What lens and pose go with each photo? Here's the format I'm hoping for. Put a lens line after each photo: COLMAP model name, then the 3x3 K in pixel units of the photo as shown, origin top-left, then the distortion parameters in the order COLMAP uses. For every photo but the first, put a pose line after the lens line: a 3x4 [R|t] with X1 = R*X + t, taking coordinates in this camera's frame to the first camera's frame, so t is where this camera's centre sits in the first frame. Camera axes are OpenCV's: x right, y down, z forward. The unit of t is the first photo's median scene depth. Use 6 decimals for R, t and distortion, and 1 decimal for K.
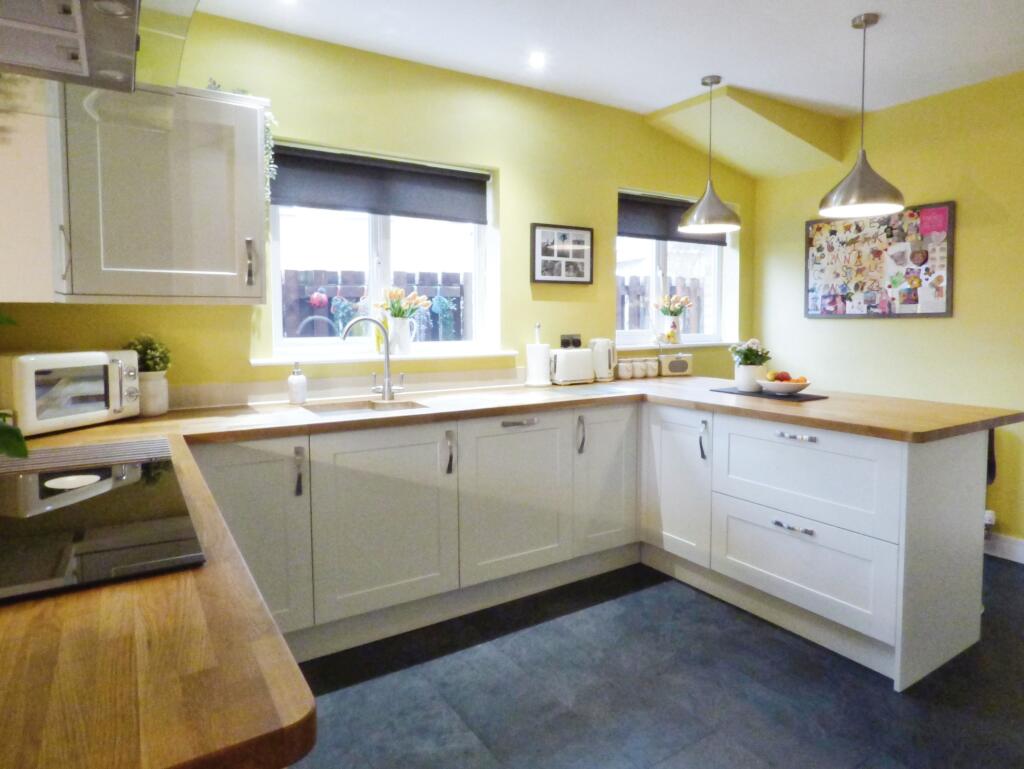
lens RADIAL K [[618.8, 0, 513.5], [0, 618.8, 352.7], [0, 0, 1]] dist [-0.002094, -0.000052]
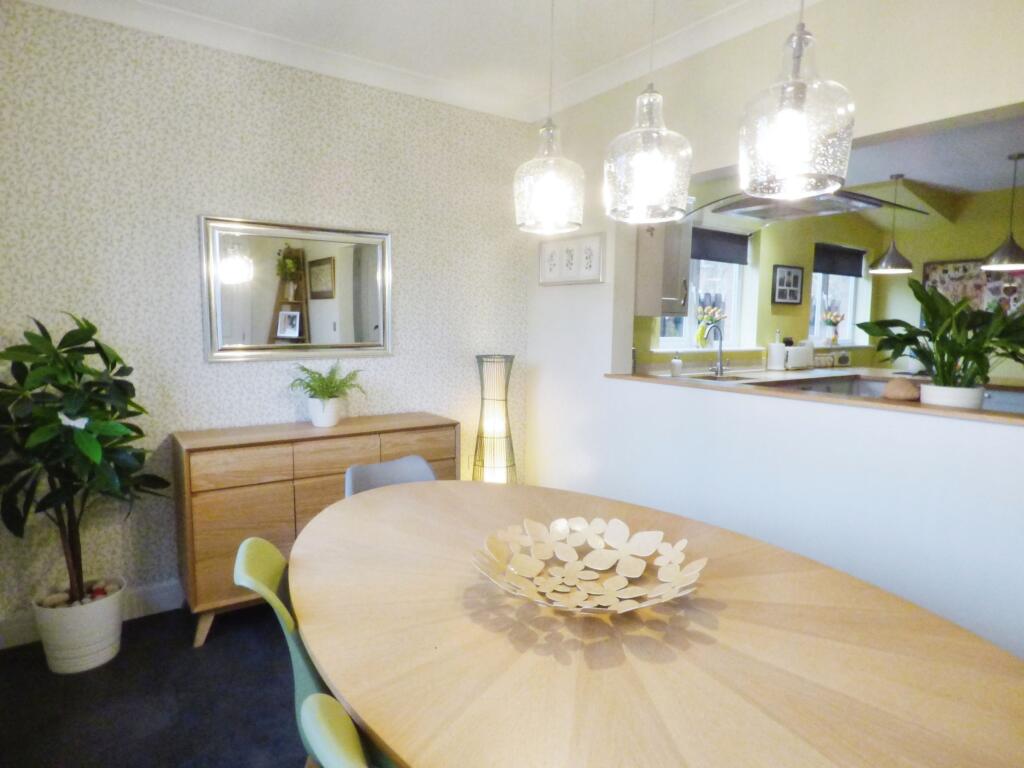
lens RADIAL K [[608.0, 0, 512.0], [0, 608.0, 384.0], [0, 0, 1]] dist [-0.001927, -0.001642]
pose [[0.998373, 0.006688, 0.056627, -0.679153], [-0.008769, 0.999292, 0.036595, 0.036226], [-0.056342, -0.037032, 0.997724, -0.461826]]
